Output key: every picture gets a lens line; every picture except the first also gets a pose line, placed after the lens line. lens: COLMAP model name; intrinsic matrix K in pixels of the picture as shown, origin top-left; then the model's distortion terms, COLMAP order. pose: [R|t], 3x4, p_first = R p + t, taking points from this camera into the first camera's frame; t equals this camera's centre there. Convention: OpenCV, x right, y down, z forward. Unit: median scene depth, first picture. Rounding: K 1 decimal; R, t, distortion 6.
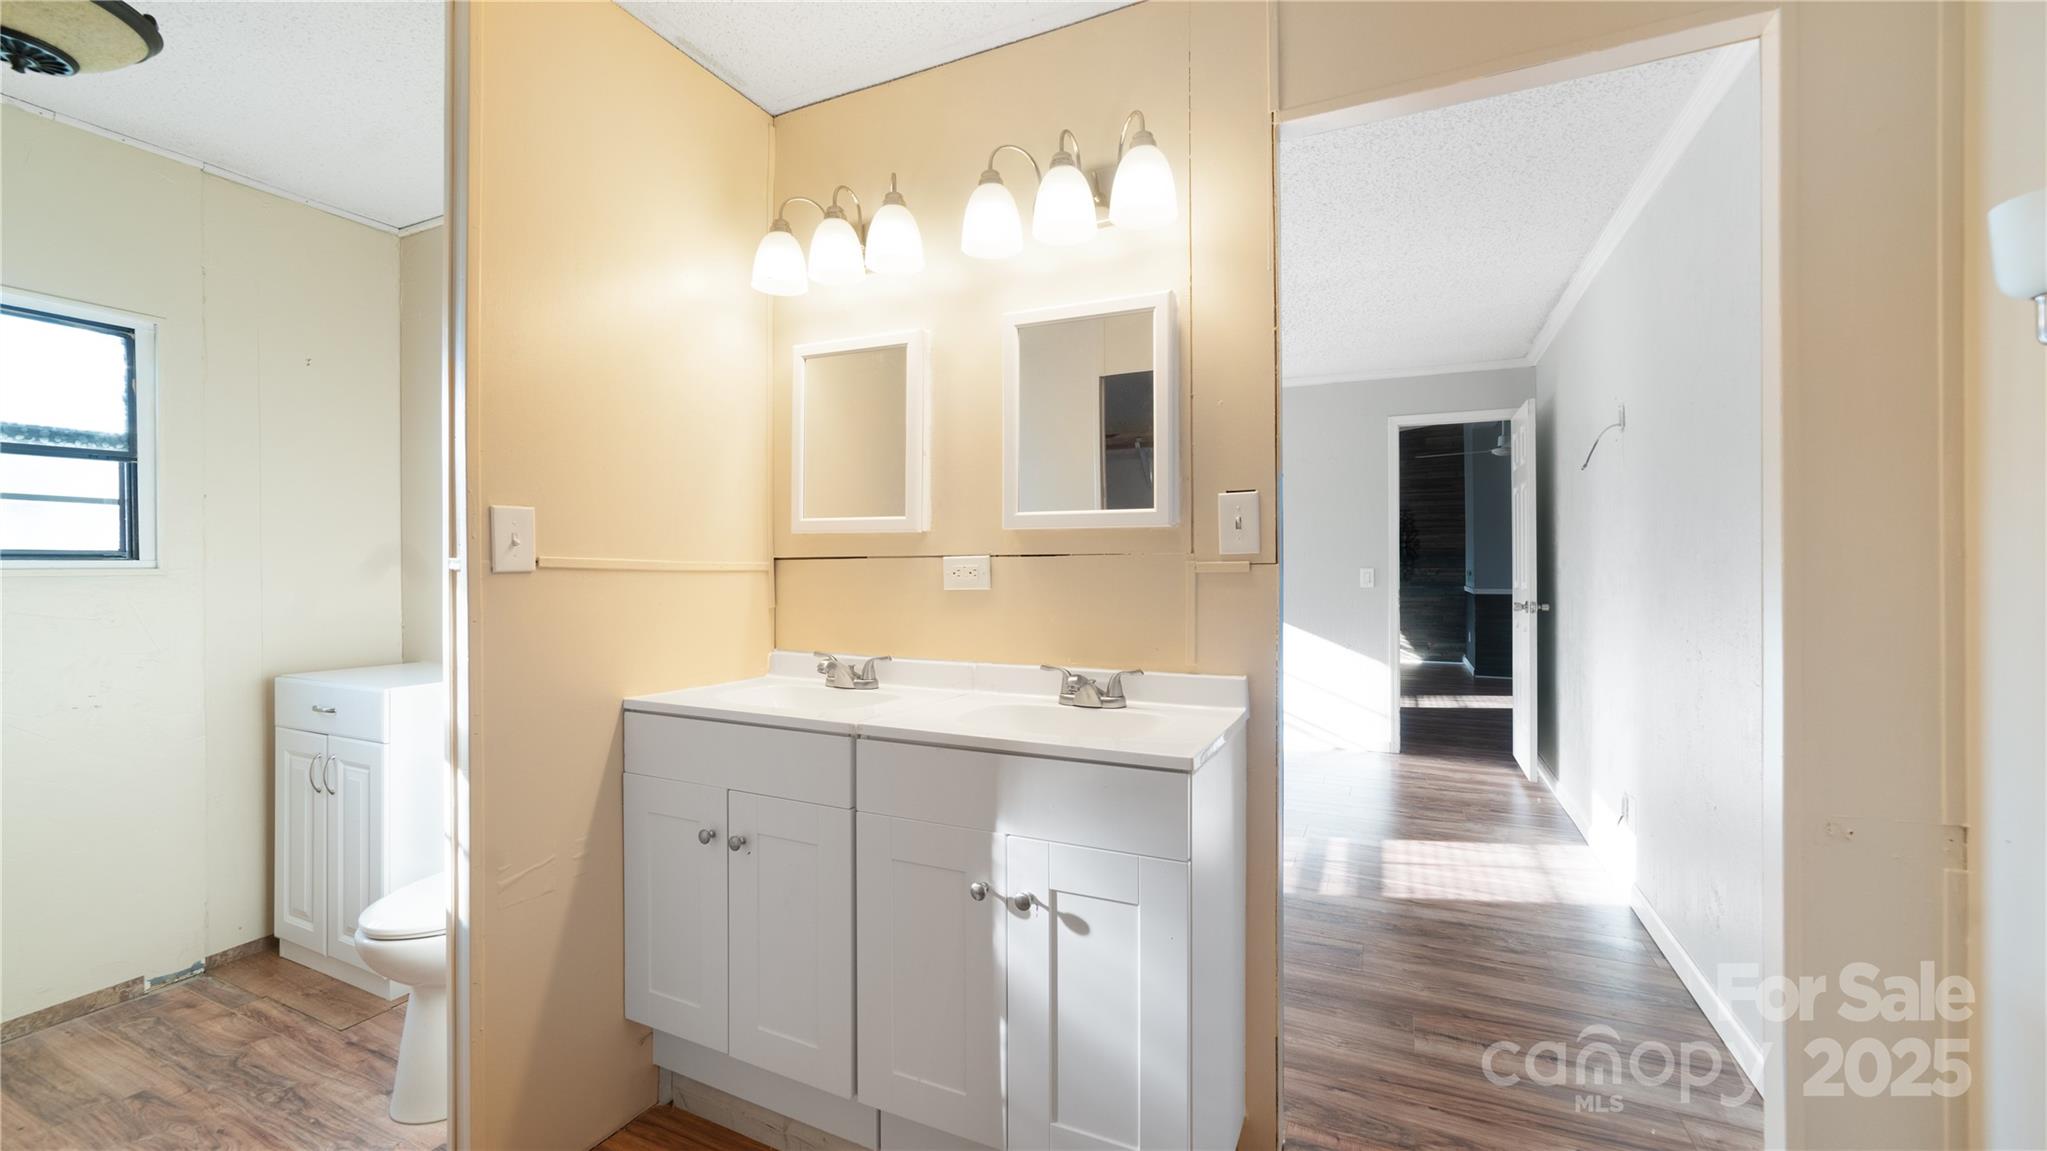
lens RADIAL K [[791.0, 0, 1023.5], [0, 791.0, 575.5], [0, 0, 1]] dist [-0.022191, 0.009393]
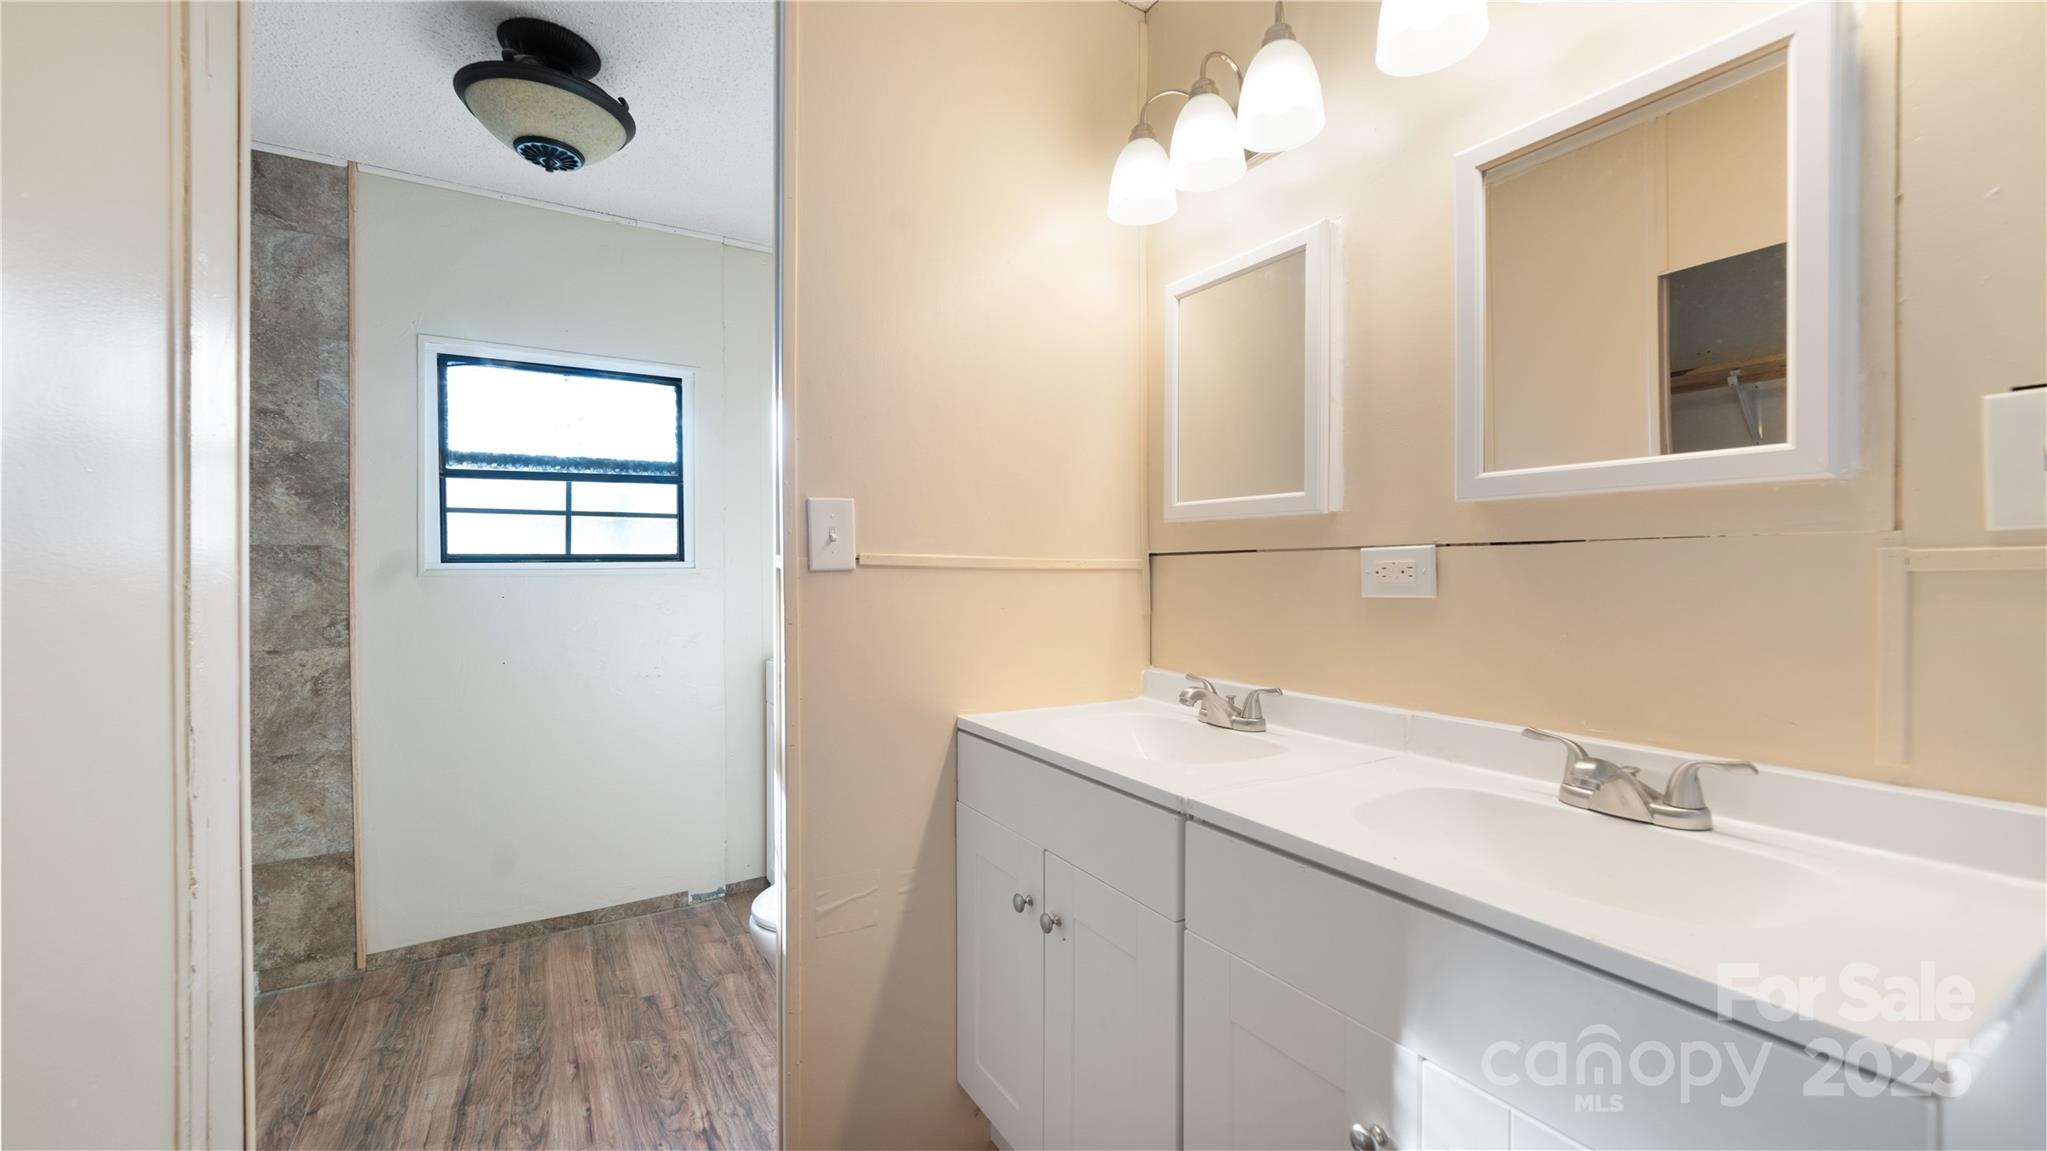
lens RADIAL K [[791.0, 0, 1023.5], [0, 791.0, 575.5], [0, 0, 1]] dist [-0.022191, 0.009393]
pose [[0.830945, 0.002649, -0.556348, 0.034438], [-0.002070, 0.999996, 0.001670, -0.000576], [0.556351, -0.000236, 0.830948, 0.284633]]
